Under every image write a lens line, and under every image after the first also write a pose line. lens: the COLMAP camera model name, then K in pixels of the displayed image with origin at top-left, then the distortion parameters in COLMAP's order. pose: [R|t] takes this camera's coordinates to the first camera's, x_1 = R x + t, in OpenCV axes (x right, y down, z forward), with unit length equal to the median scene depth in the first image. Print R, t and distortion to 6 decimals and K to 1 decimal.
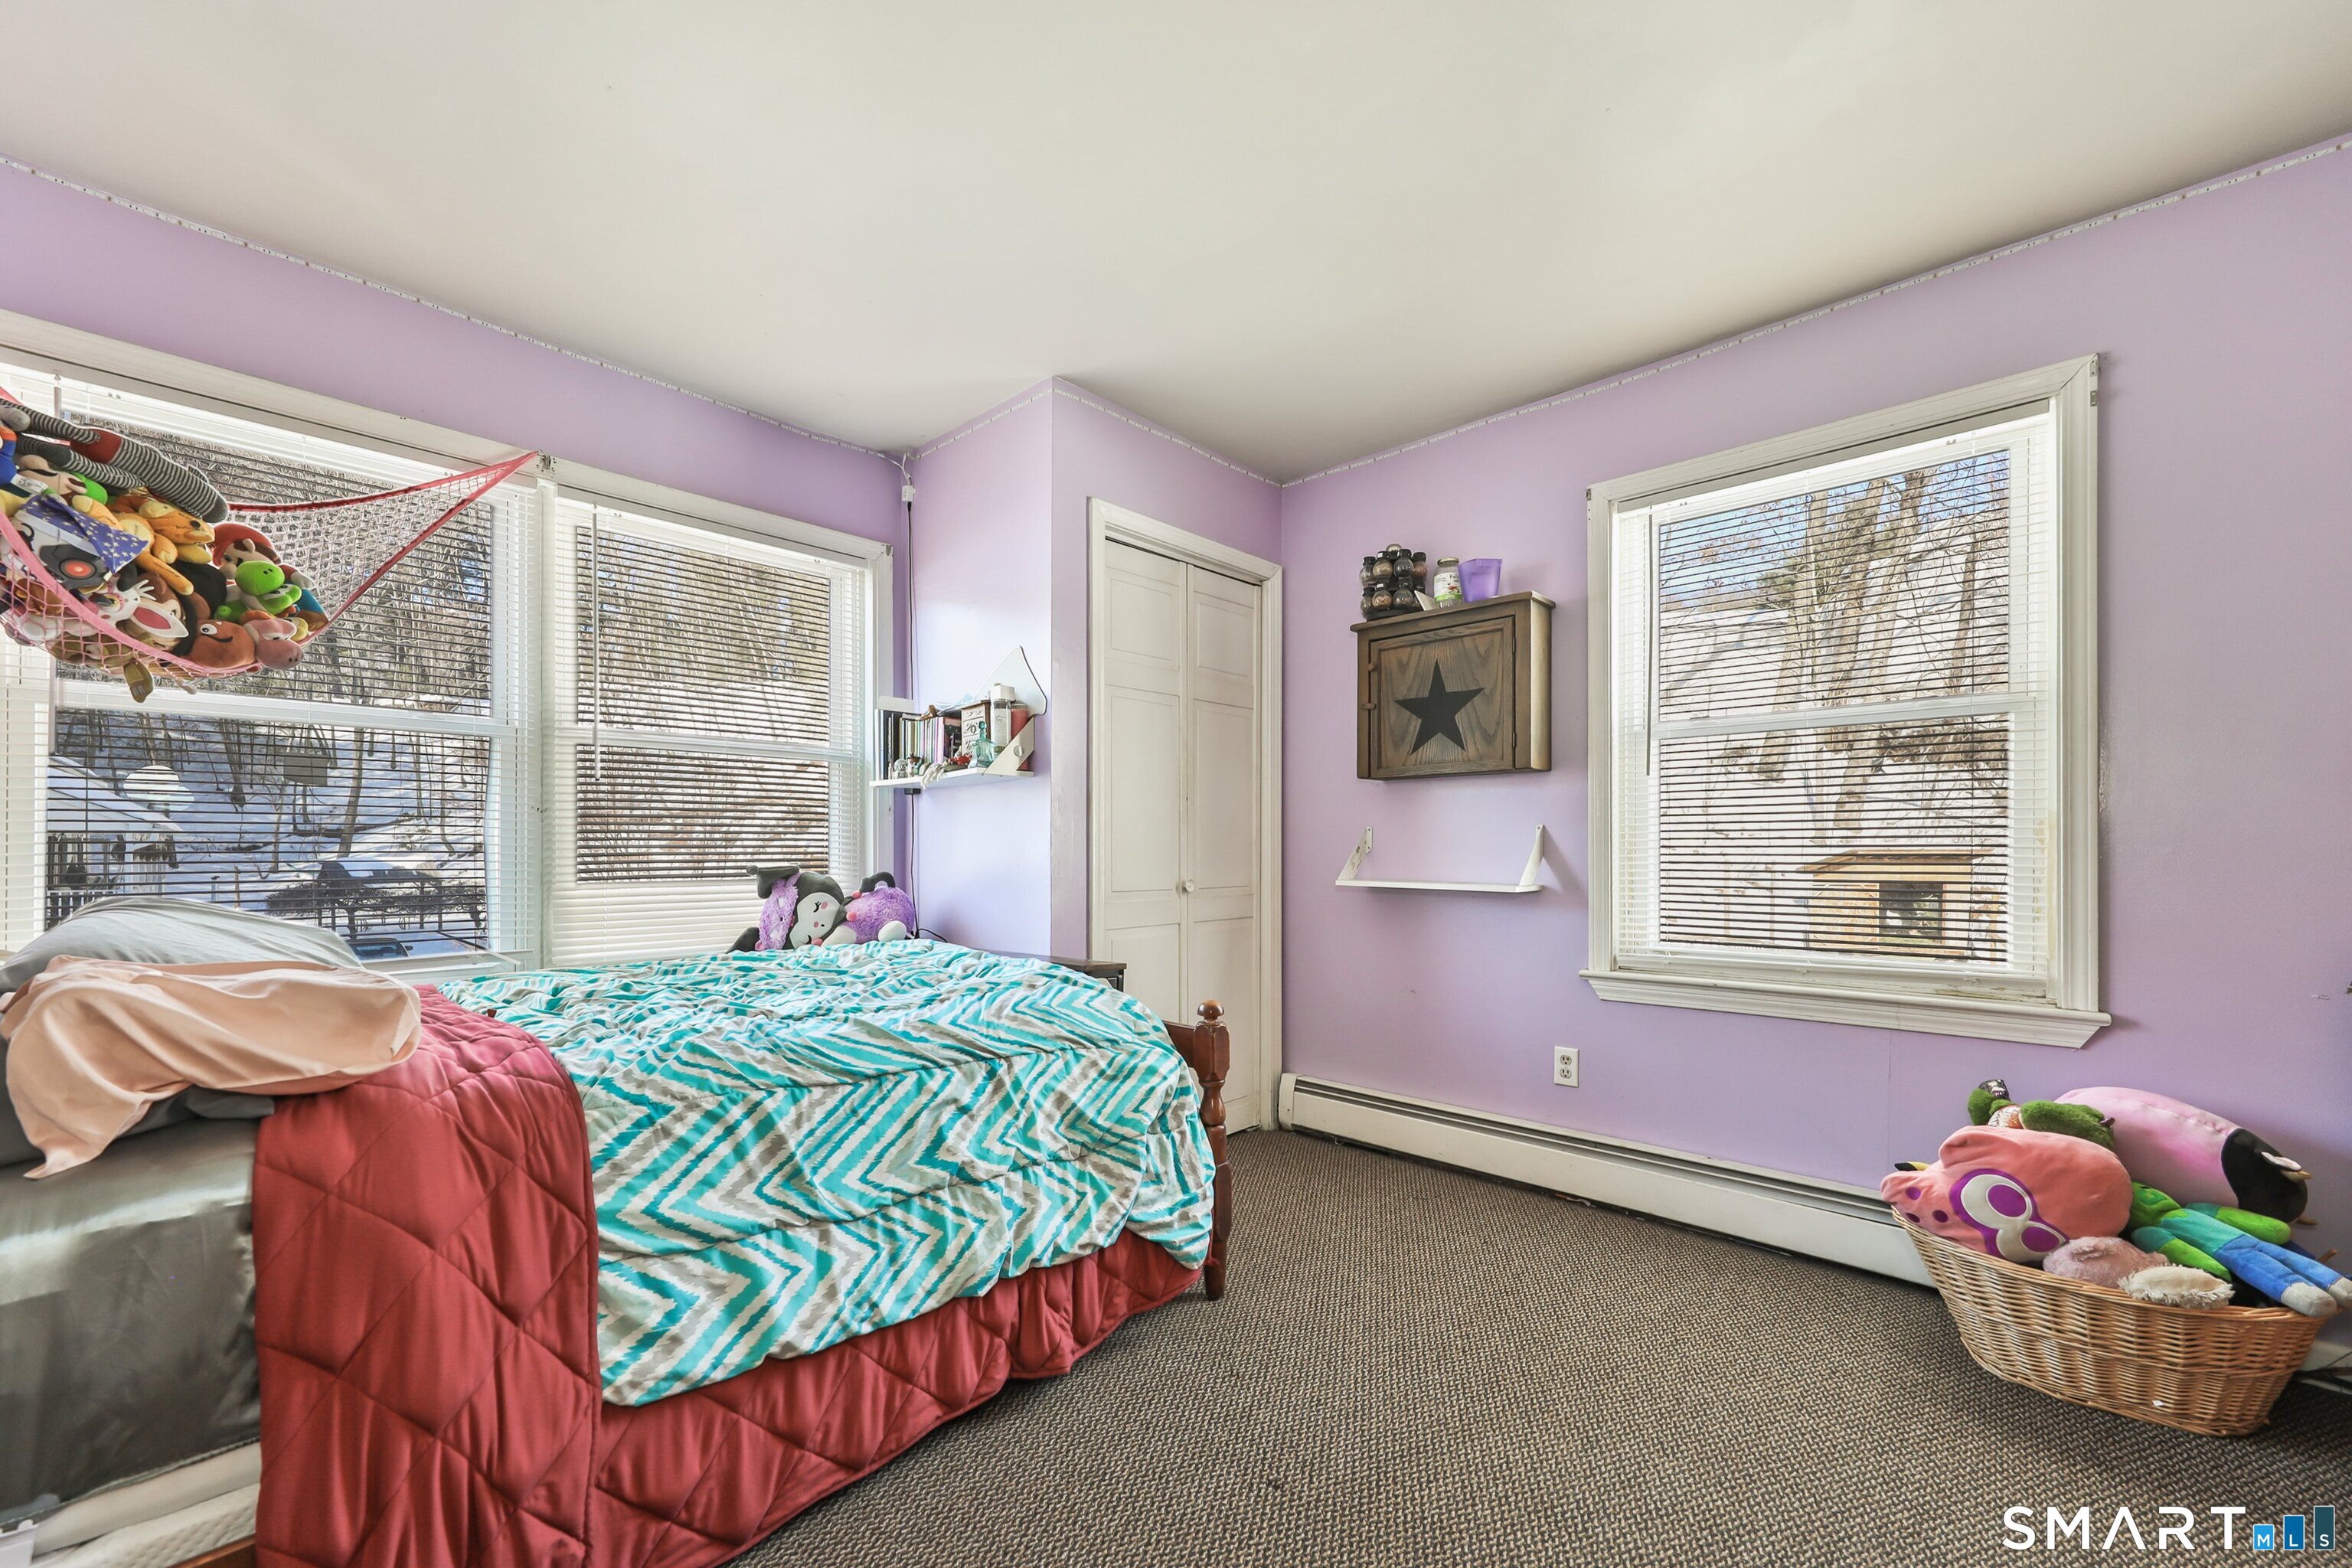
lens RADIAL K [[924.2, 0, 1176.4], [0, 924.2, 853.6], [0, 0, 1]] dist [0.000271, 0.000082]
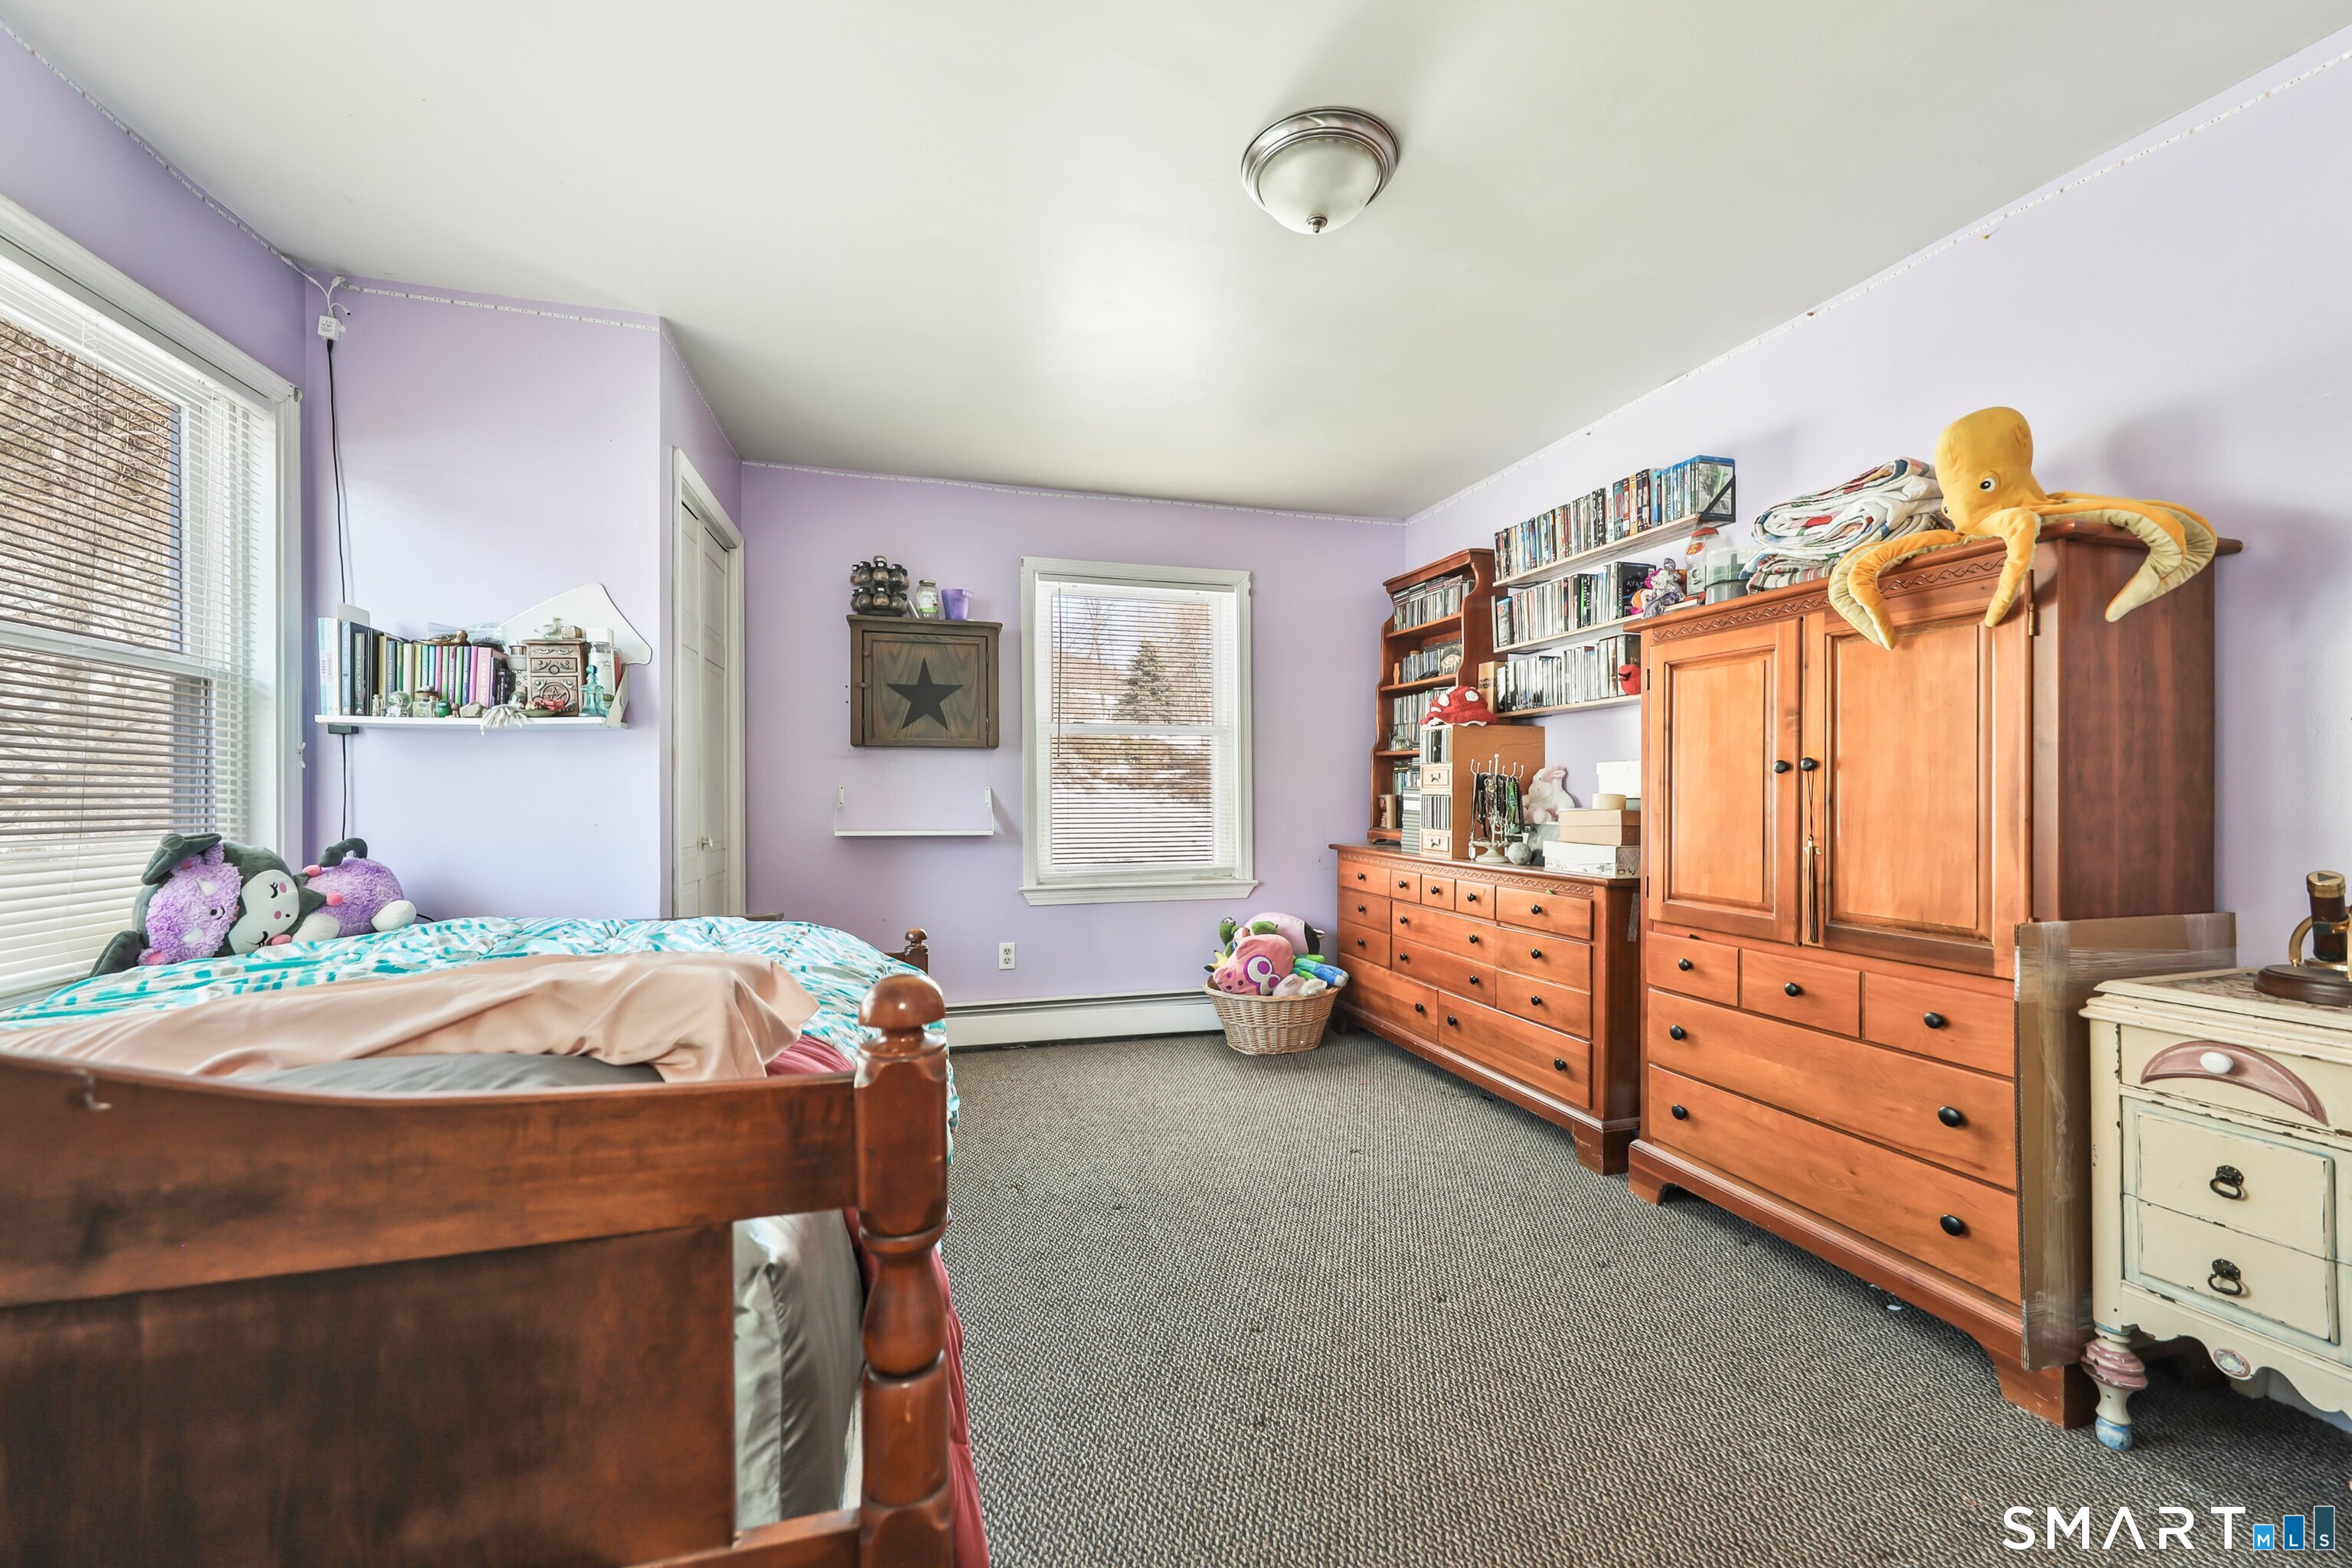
lens RADIAL K [[889.0, 0, 1175.2], [0, 889.0, 799.7], [0, 0, 1]] dist [0.000333, 0.000079]
pose [[0.523318, -0.000234, 0.852137, -0.610741], [0.003442, 0.999992, -0.001840, -0.008082], [-0.852130, 0.003895, 0.523315, 0.055876]]
